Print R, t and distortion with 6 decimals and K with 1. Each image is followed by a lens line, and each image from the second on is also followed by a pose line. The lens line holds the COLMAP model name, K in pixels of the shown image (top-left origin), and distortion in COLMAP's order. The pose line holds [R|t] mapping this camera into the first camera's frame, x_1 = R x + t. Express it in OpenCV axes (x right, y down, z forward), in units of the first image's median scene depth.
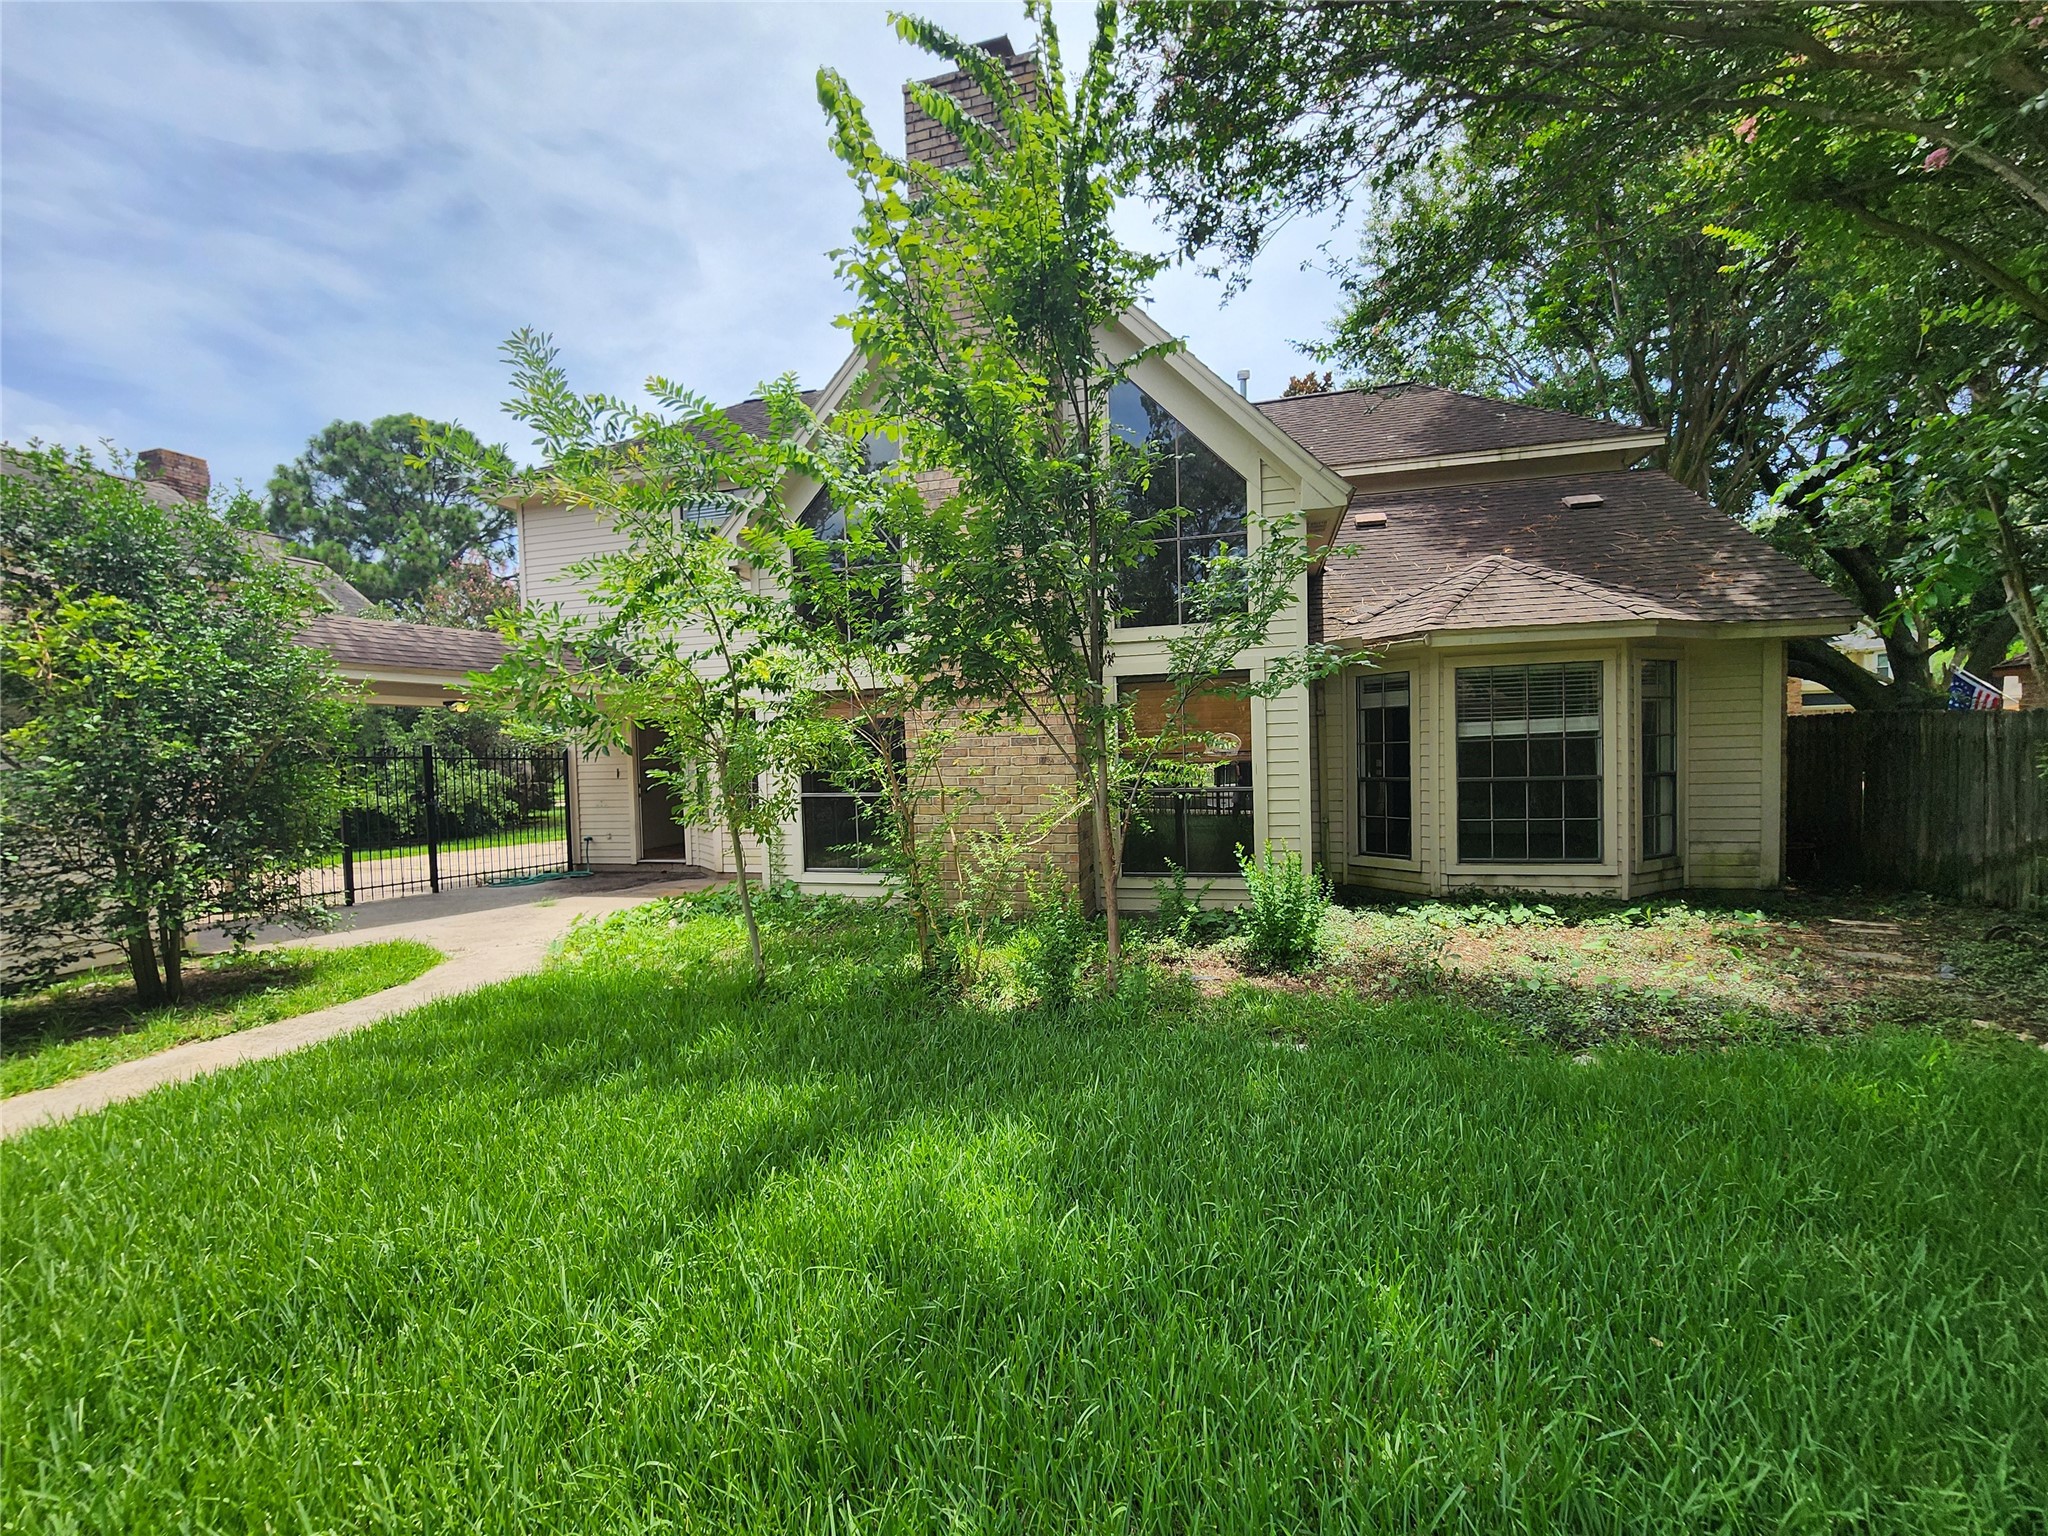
lens RADIAL K [[835.7, 0, 1018.6], [0, 835.7, 775.1], [0, 0, 1]] dist [-0.000006, -0.000859]
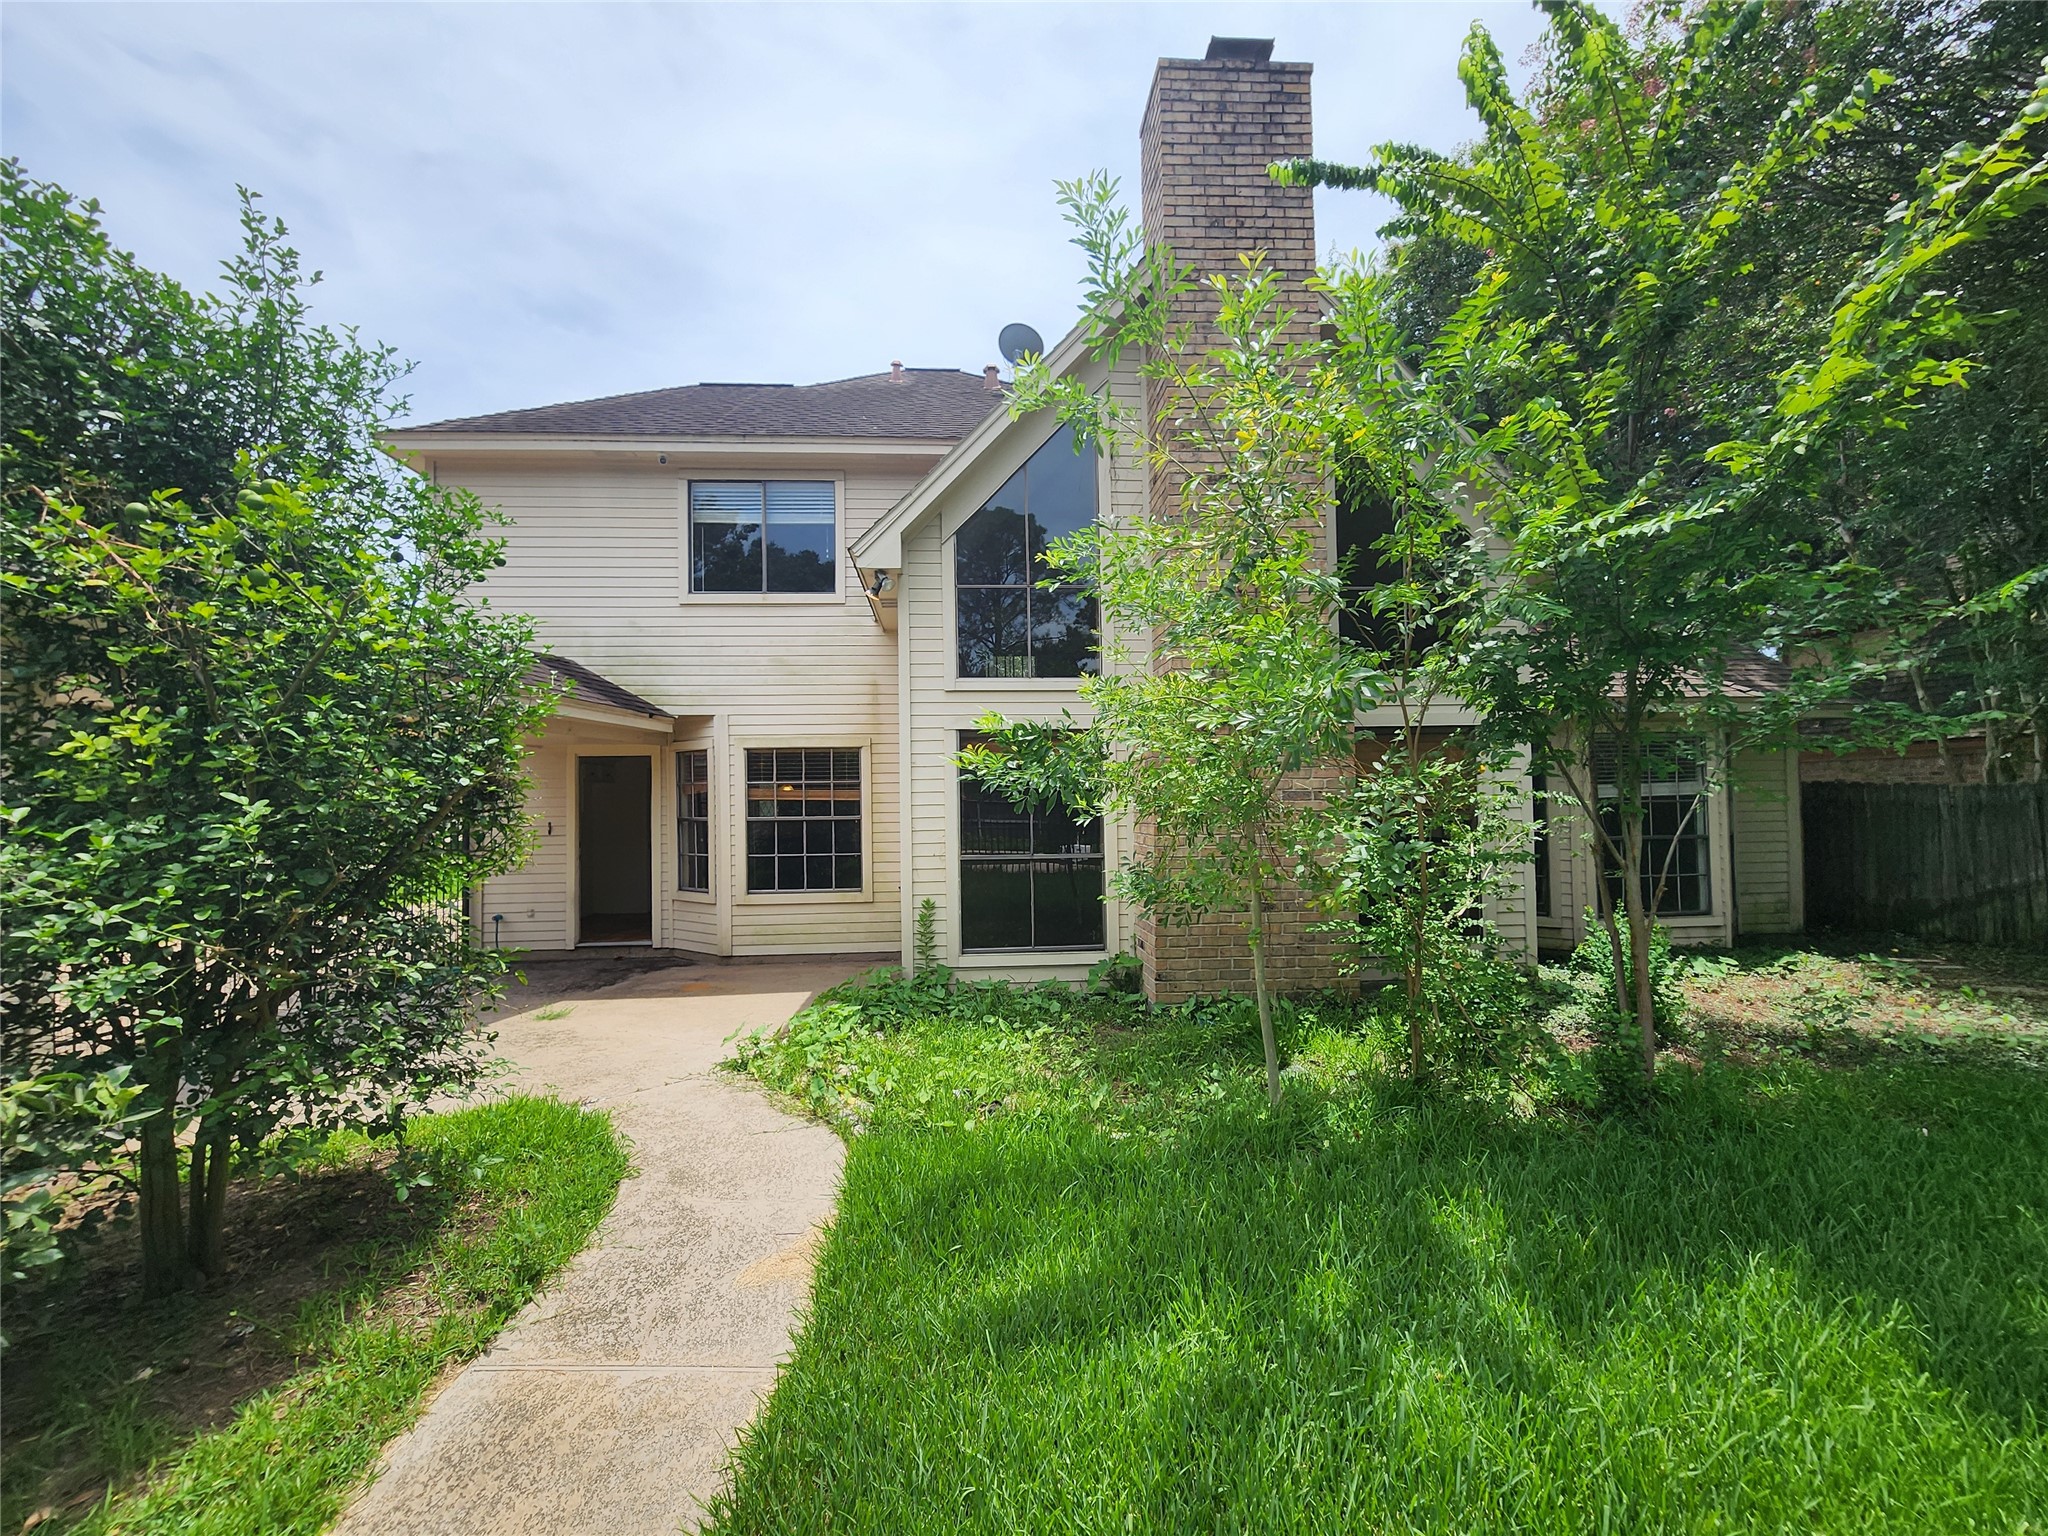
lens RADIAL K [[835.7, 0, 1018.6], [0, 835.7, 775.1], [0, 0, 1]] dist [-0.000006, -0.000859]
pose [[0.950694, 0.022184, 0.309337, -0.458143], [-0.001705, 0.997797, -0.066319, -0.002556], [-0.310127, 0.062522, 0.948637, 0.210904]]
